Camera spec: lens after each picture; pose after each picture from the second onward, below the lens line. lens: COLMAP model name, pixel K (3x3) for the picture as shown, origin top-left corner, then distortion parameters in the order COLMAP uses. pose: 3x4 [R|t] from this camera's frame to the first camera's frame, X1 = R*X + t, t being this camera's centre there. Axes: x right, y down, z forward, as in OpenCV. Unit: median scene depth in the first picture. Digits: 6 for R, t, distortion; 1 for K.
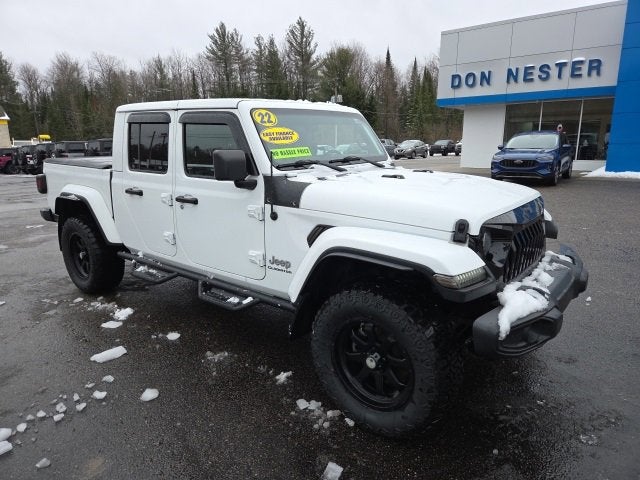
lens RADIAL K [[424.7, 0, 314.1], [0, 424.7, 237.2], [0, 0, 1]] dist [0.082286, -0.068832]
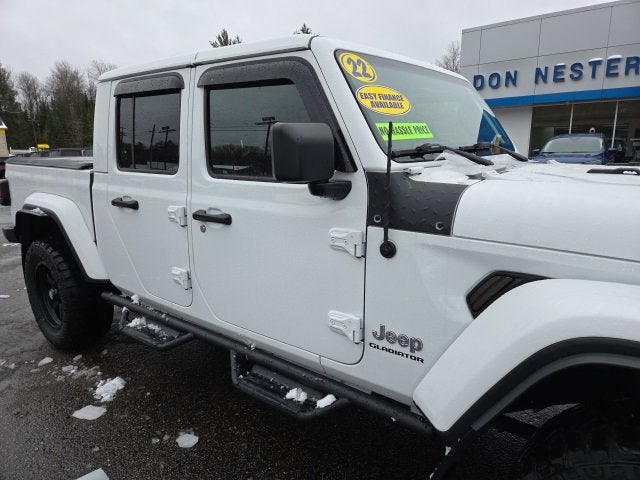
lens RADIAL K [[424.7, 0, 317.3], [0, 424.7, 241.4], [0, 0, 1]] dist [0.080449, -0.068009]
pose [[0.999978, -0.005004, 0.004279, -0.116636], [0.005053, 0.999920, -0.011564, -0.034838], [-0.004221, 0.011586, 0.999924, 0.309680]]
